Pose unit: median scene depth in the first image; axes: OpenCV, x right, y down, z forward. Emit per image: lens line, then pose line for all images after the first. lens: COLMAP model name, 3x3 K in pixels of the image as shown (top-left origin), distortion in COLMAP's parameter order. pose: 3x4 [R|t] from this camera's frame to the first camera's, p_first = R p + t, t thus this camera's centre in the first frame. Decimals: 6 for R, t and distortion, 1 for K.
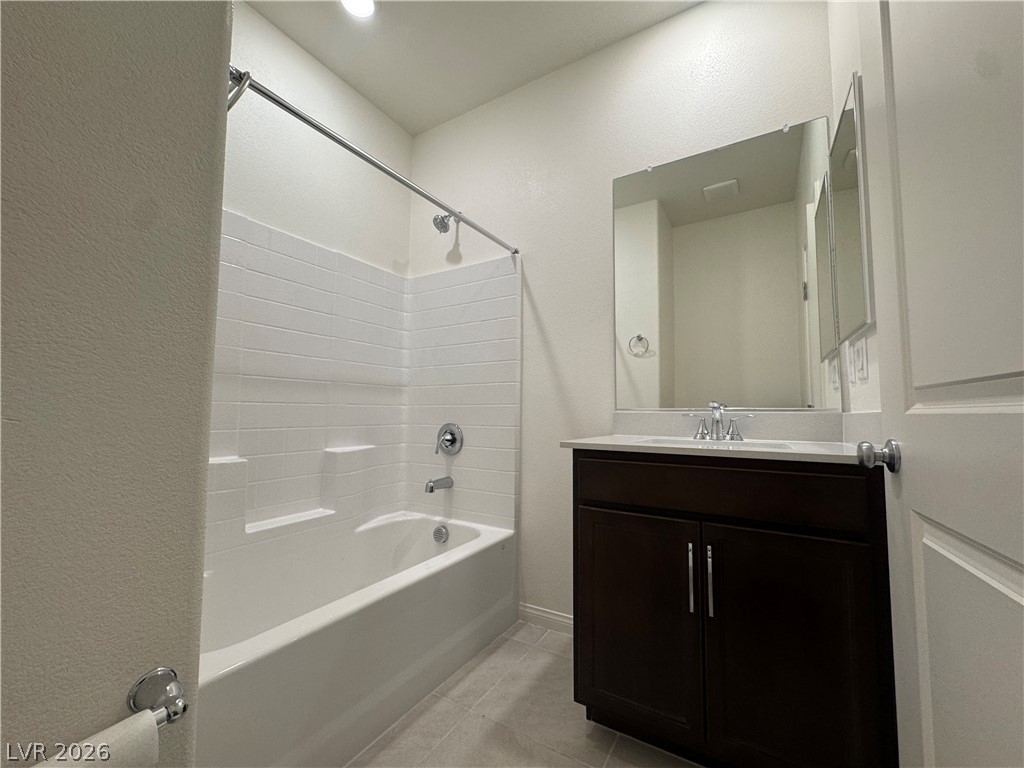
lens RADIAL K [[410.4, 0, 517.2], [0, 410.4, 384.8], [0, 0, 1]] dist [0.000128, 0.001403]
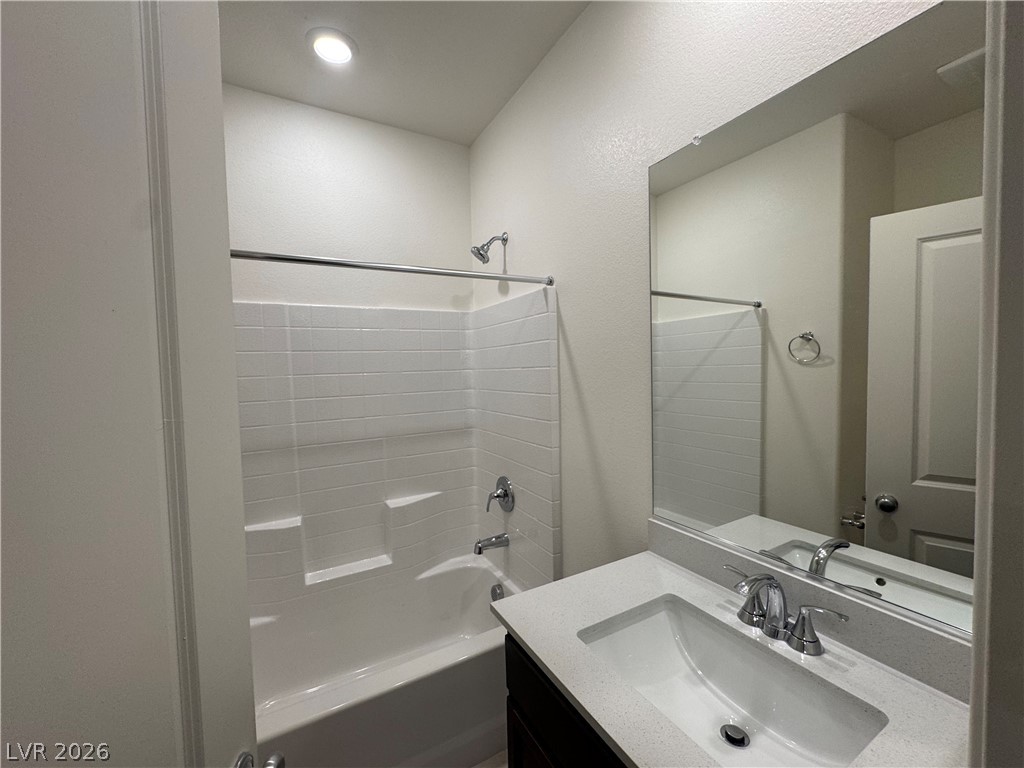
lens RADIAL K [[410.4, 0, 512.2], [0, 410.4, 385.9], [0, 0, 1]] dist [0.000128, 0.001403]
pose [[0.868318, -0.009098, -0.495924, 0.319451], [0.068975, 0.992332, 0.102564, -0.208346], [0.491188, -0.123265, 0.862288, 0.251904]]
